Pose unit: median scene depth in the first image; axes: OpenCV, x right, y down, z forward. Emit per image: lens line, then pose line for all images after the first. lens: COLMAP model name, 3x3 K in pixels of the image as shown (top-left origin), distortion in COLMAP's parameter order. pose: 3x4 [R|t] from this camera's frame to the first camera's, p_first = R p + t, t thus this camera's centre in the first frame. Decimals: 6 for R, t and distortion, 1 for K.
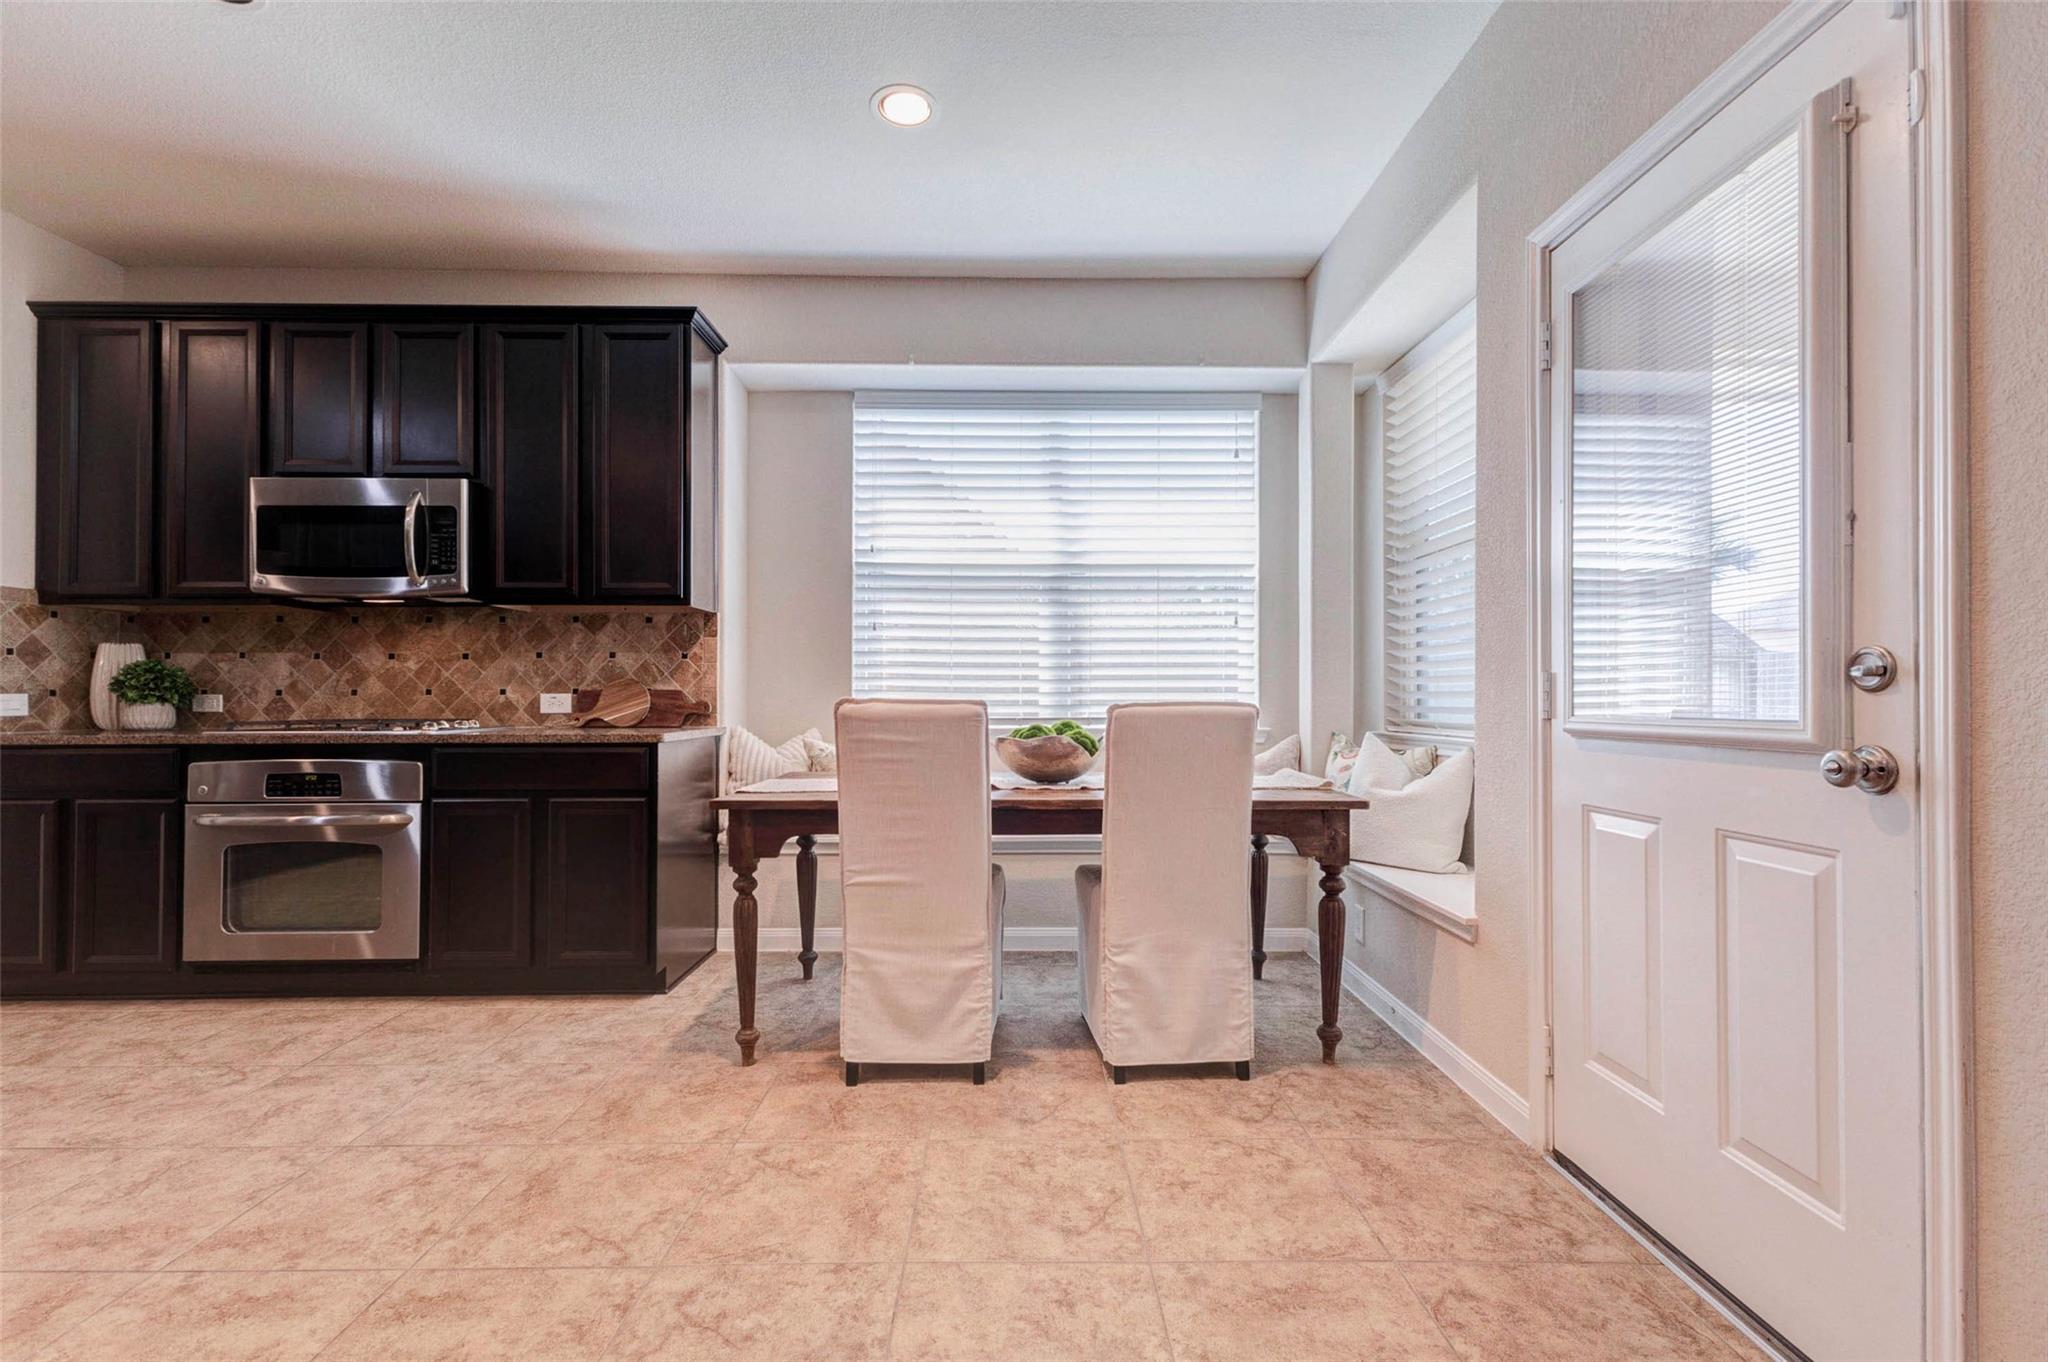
lens RADIAL K [[899.2, 0, 1014.3], [0, 899.2, 684.0], [0, 0, 1]] dist [0.018967, -0.005091]
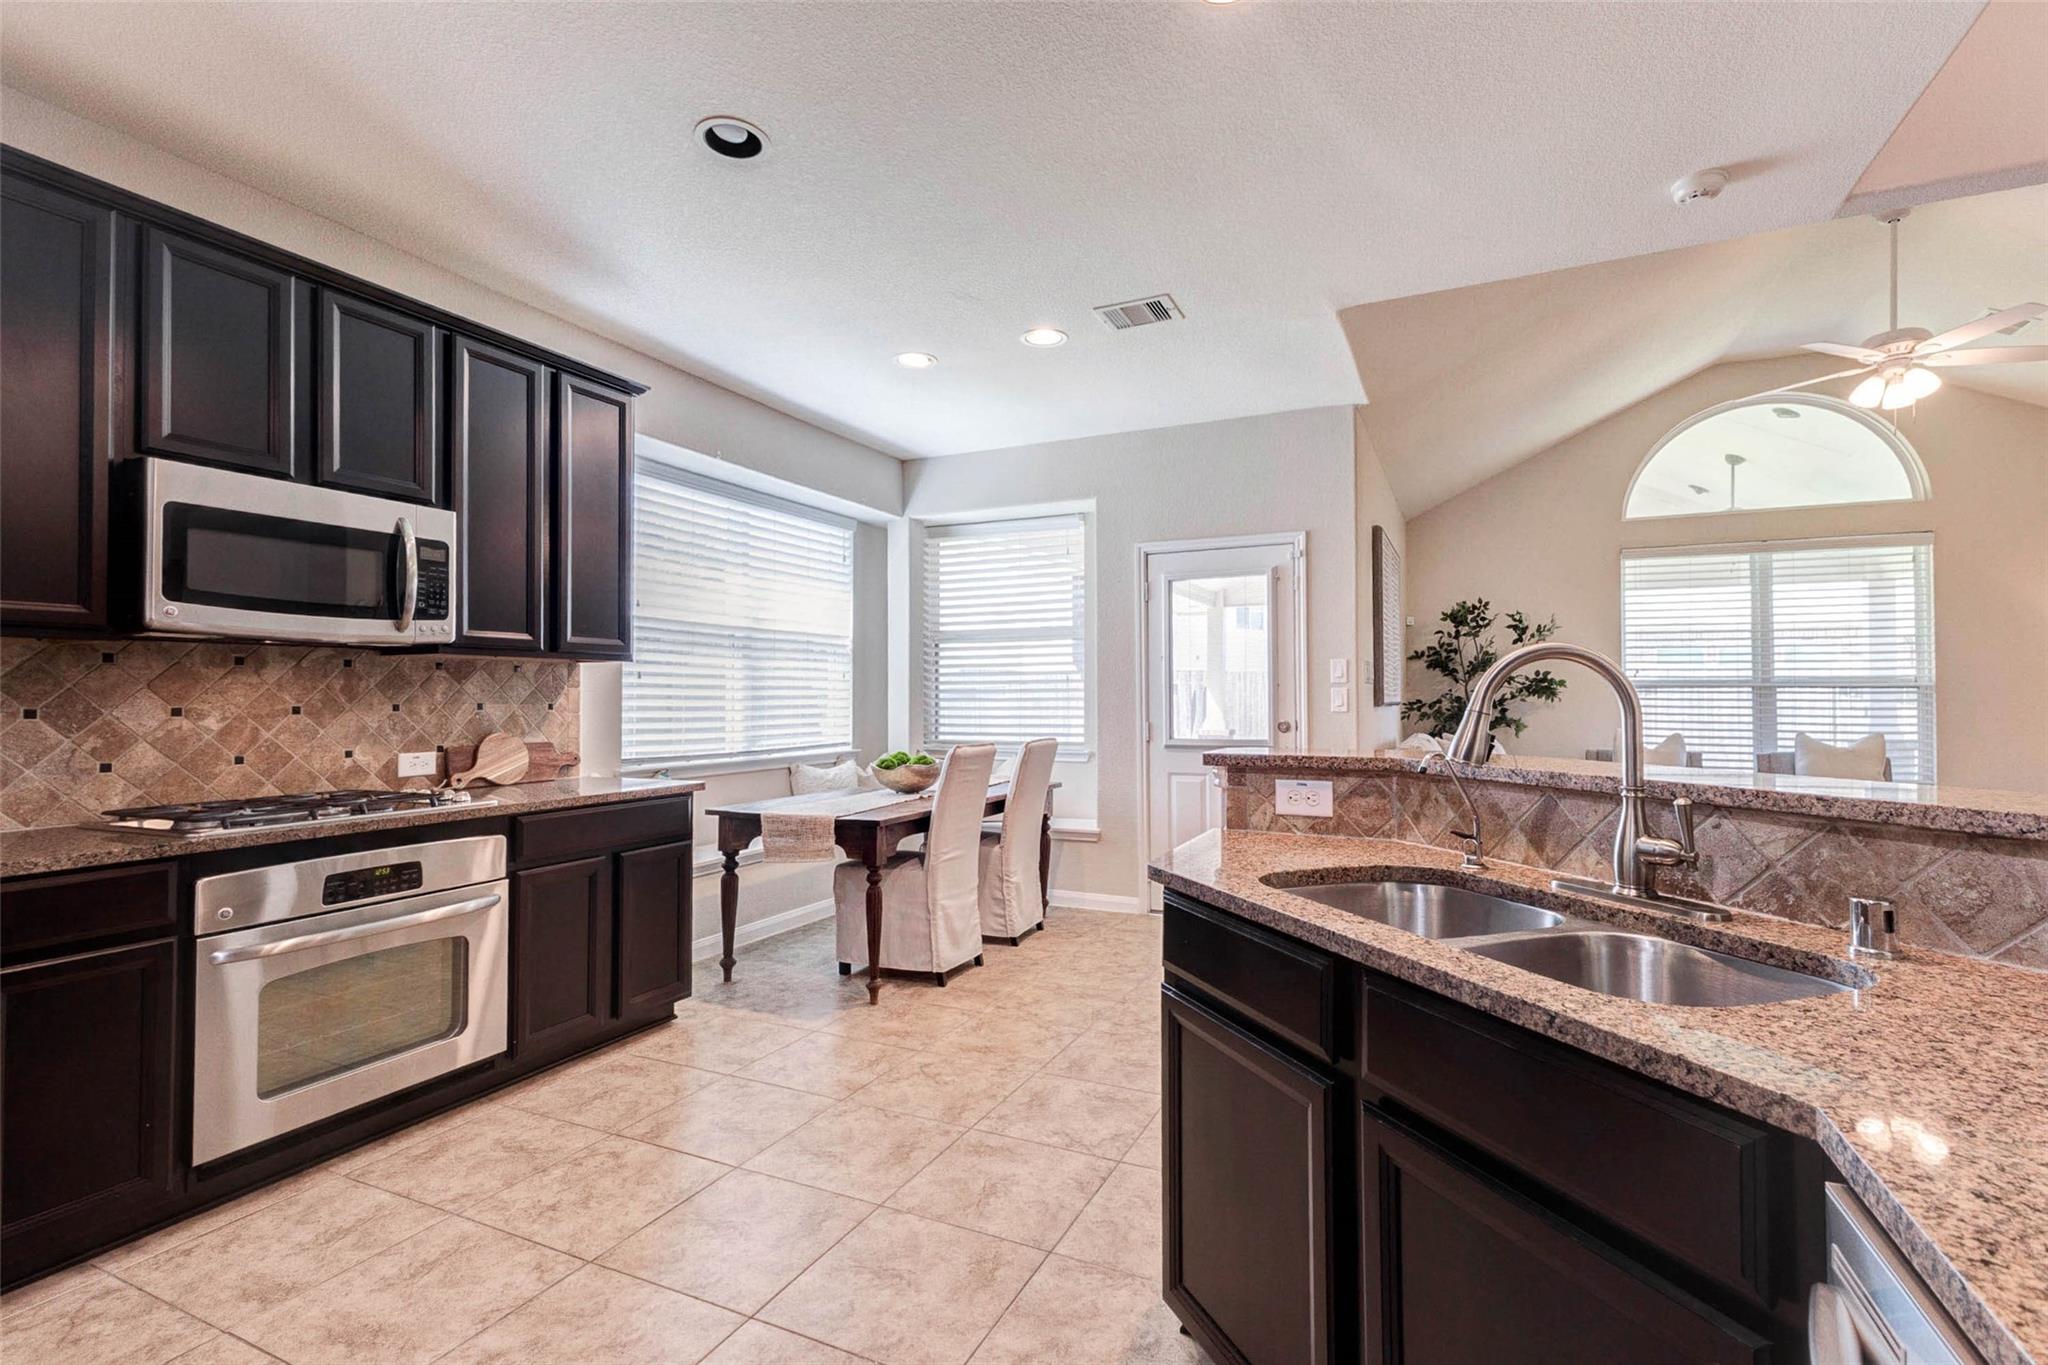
lens RADIAL K [[929.5, 0, 1034.1], [0, 929.5, 684.0], [0, 0, 1]] dist [0.009975, 0.000191]
pose [[0.436598, 0.010901, 0.899591, -1.158680], [-0.010196, 0.999922, -0.007168, -0.059531], [-0.899599, -0.006043, 0.436675, 0.098156]]
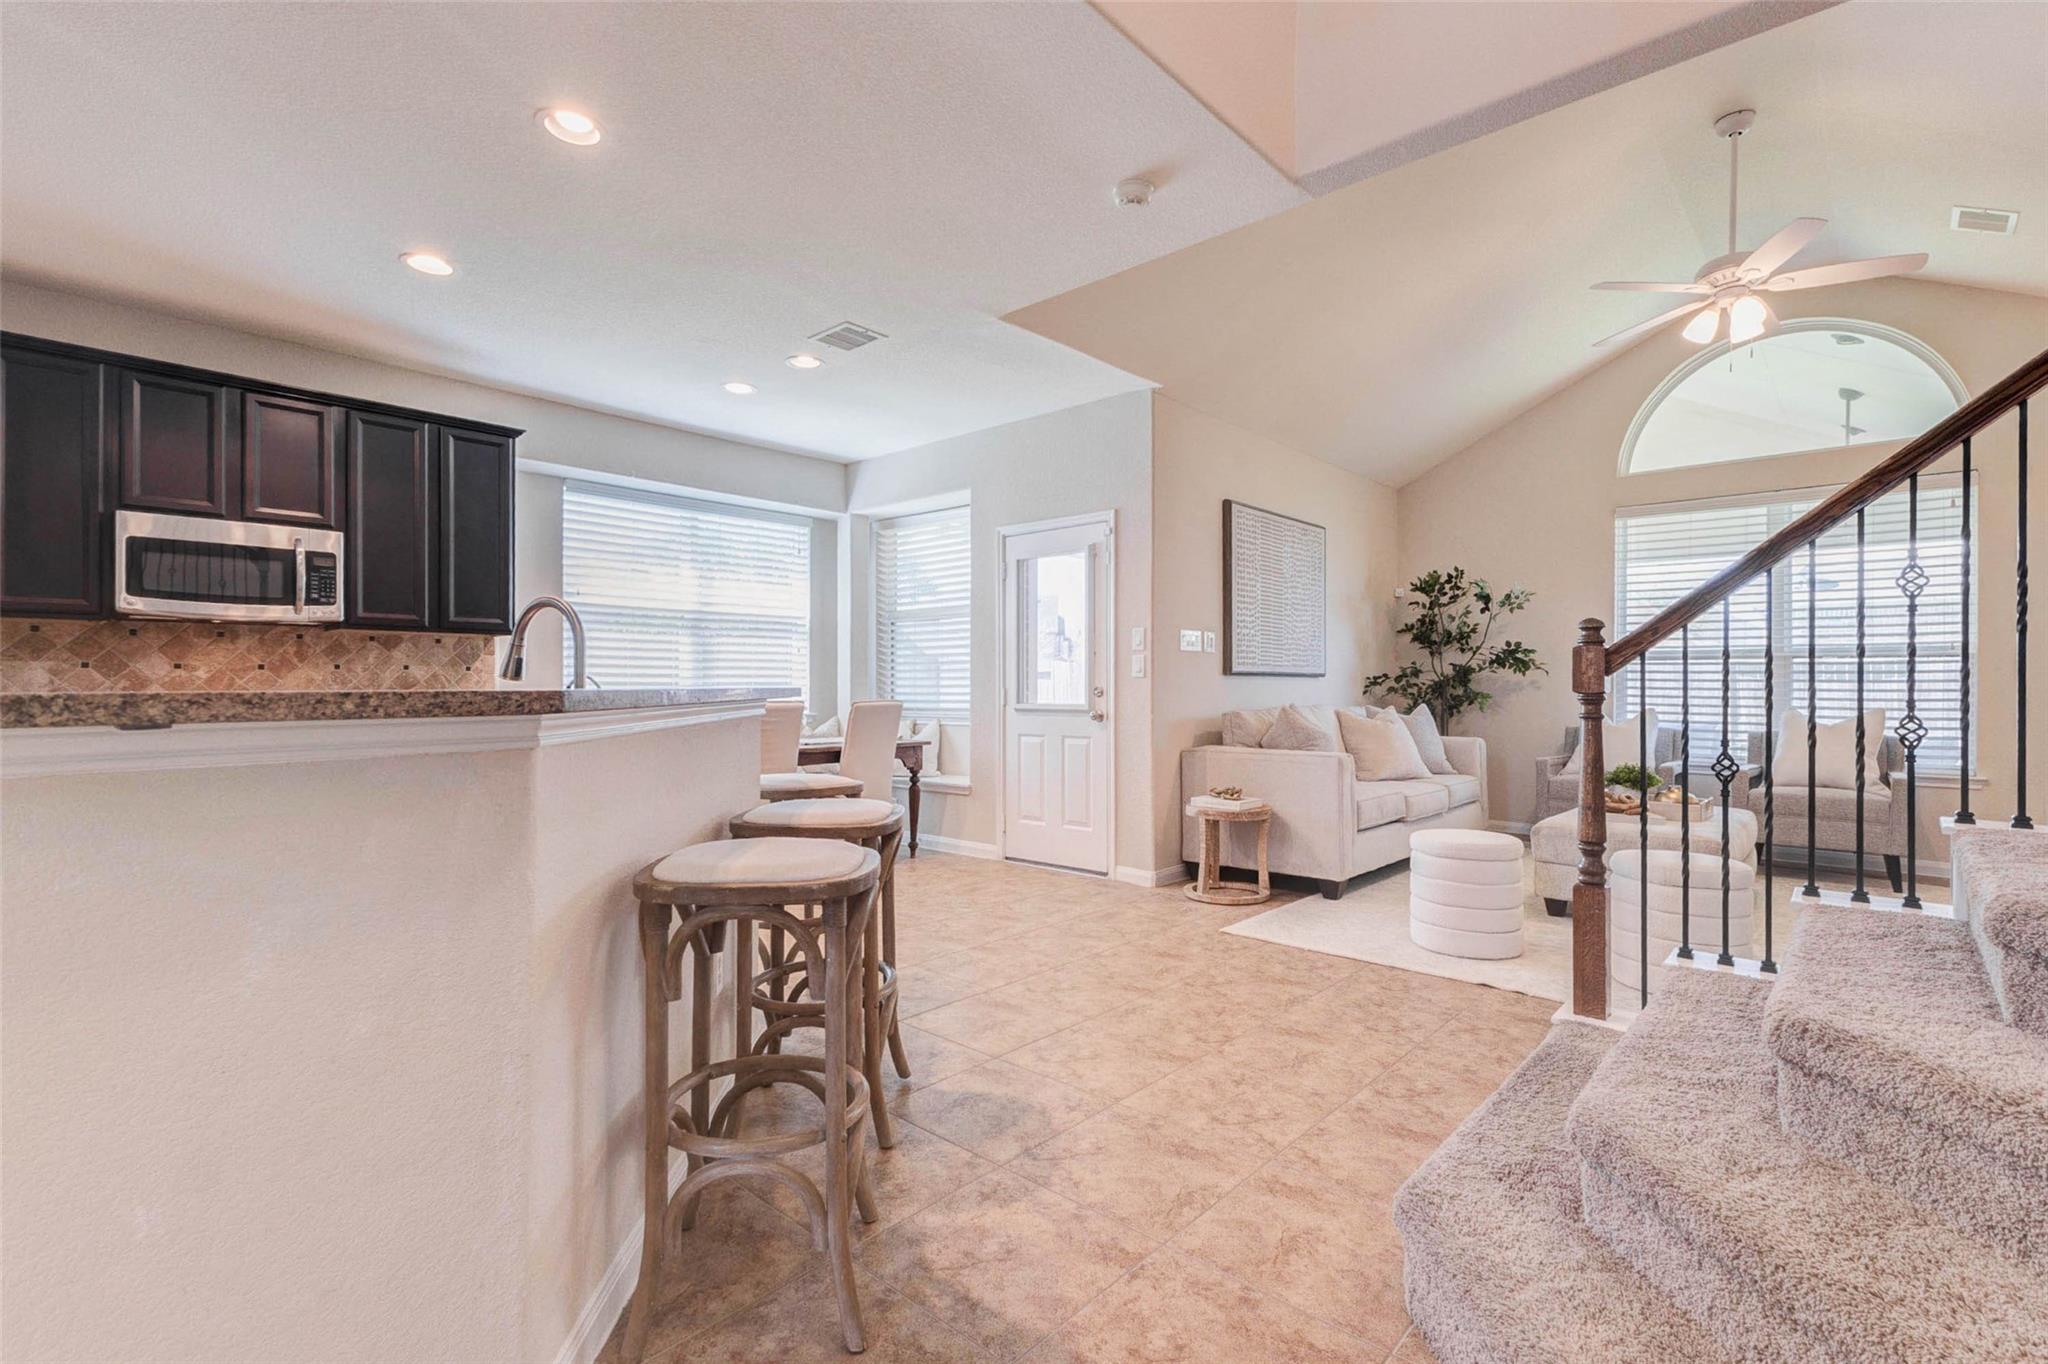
lens RADIAL K [[929.5, 0, 1029.2], [0, 929.5, 685.1], [0, 0, 1]] dist [0.009975, 0.000191]
pose [[0.676056, -0.000780, 0.736849, -0.915945], [-0.010481, 0.999888, 0.010674, -0.033586], [-0.736775, -0.014939, 0.675973, -0.620772]]
